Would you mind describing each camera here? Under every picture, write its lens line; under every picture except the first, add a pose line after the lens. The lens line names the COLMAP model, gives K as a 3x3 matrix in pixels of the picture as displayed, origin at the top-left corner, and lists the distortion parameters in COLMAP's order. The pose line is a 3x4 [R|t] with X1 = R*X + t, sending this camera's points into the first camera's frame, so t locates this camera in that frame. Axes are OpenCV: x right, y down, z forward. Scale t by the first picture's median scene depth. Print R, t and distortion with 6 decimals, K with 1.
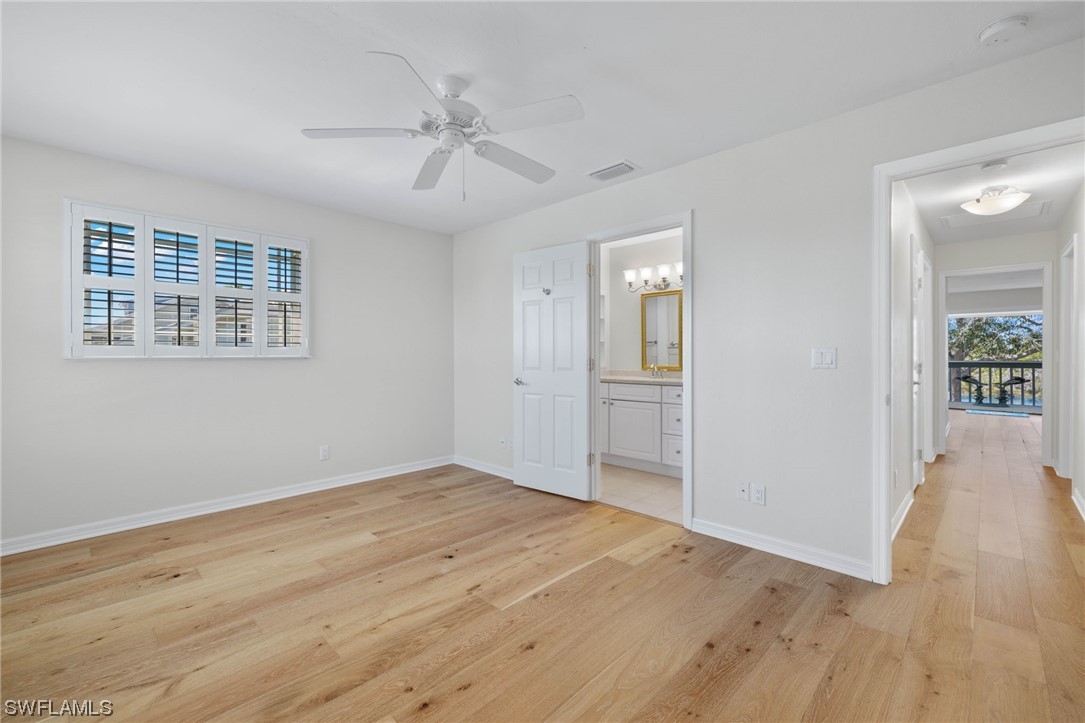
lens RADIAL K [[457.2, 0, 544.8], [0, 457.2, 355.5], [0, 0, 1]] dist [0.002736, 0.000649]
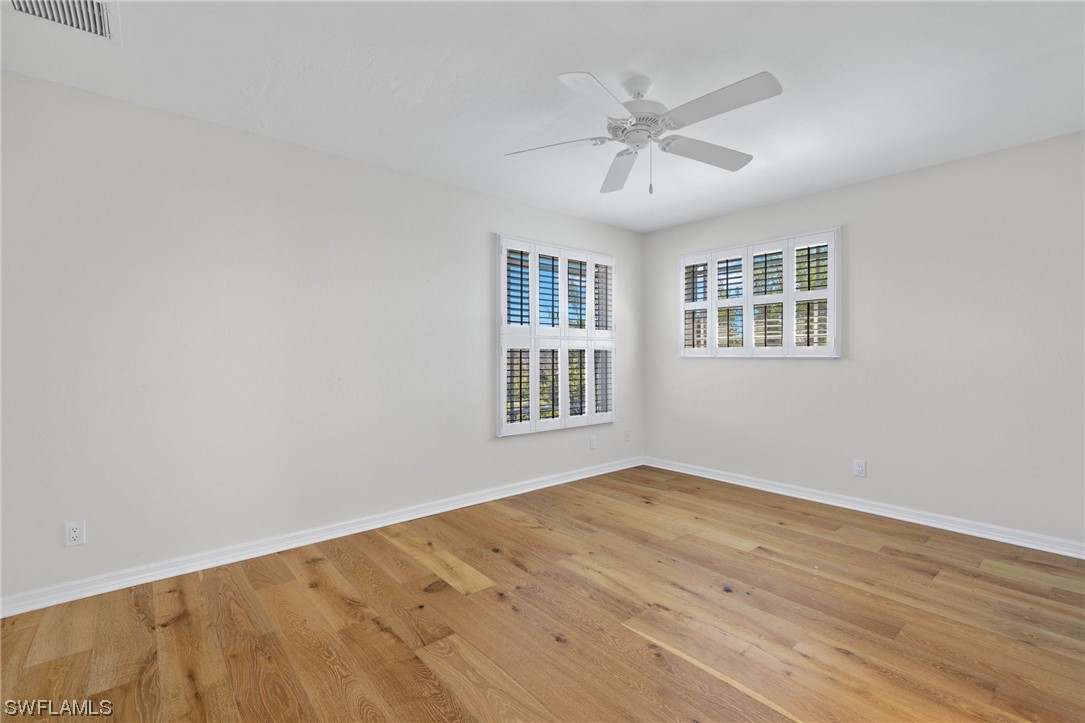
lens RADIAL K [[485.8, 0, 542.4], [0, 485.8, 357.0], [0, 0, 1]] dist [-0.003061, -0.000330]
pose [[-0.102354, 0.006586, -0.994726, 0.637477], [-0.000723, 0.999977, 0.006695, -0.003600], [0.994748, 0.001404, -0.102347, 0.649363]]
